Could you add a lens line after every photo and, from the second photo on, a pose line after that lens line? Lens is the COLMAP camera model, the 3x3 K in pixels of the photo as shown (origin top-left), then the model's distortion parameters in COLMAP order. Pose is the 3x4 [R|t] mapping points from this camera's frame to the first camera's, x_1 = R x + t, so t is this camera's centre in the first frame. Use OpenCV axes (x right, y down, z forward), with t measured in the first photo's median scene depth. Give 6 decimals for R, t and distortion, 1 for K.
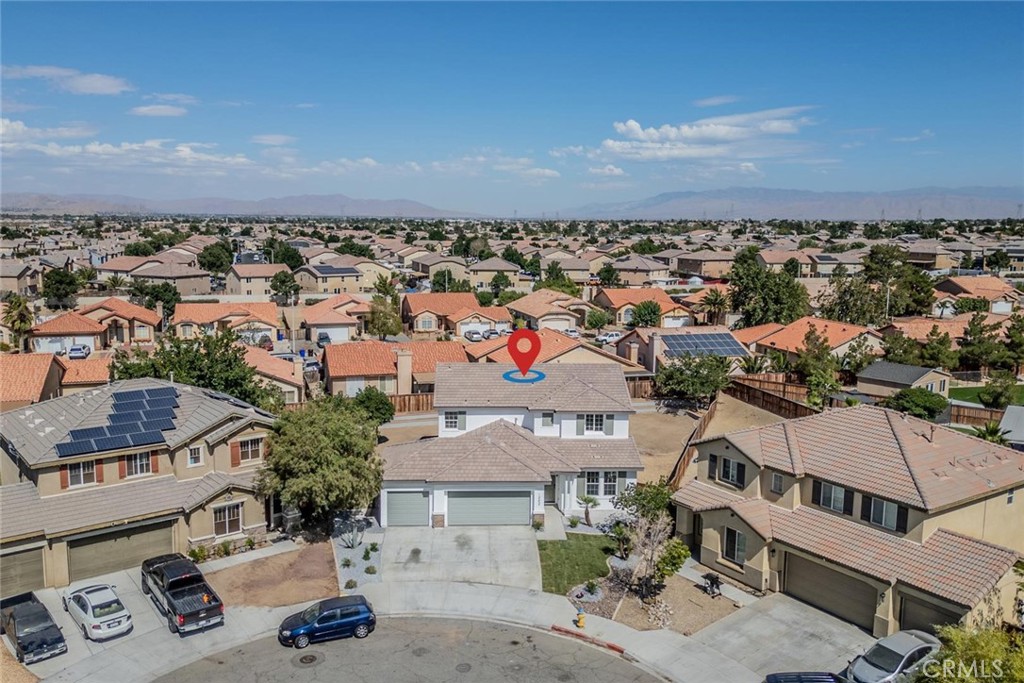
lens RADIAL K [[844.8, 0, 513.4], [0, 844.8, 339.2], [0, 0, 1]] dist [0.044348, -0.014203]
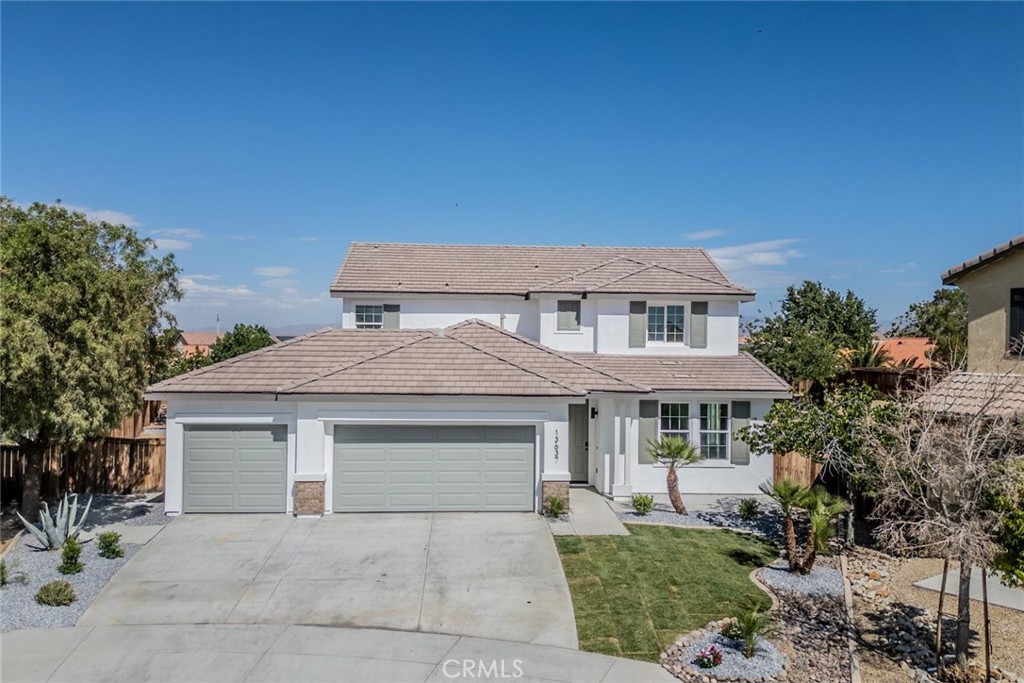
lens RADIAL K [[844.8, 0, 508.9], [0, 844.8, 346.5], [0, 0, 1]] dist [0.044348, -0.014203]
pose [[0.999983, -0.005471, -0.002098, 0.008076], [0.005116, 0.989783, -0.142489, 0.194291], [0.002856, 0.142476, 0.989794, 0.567840]]
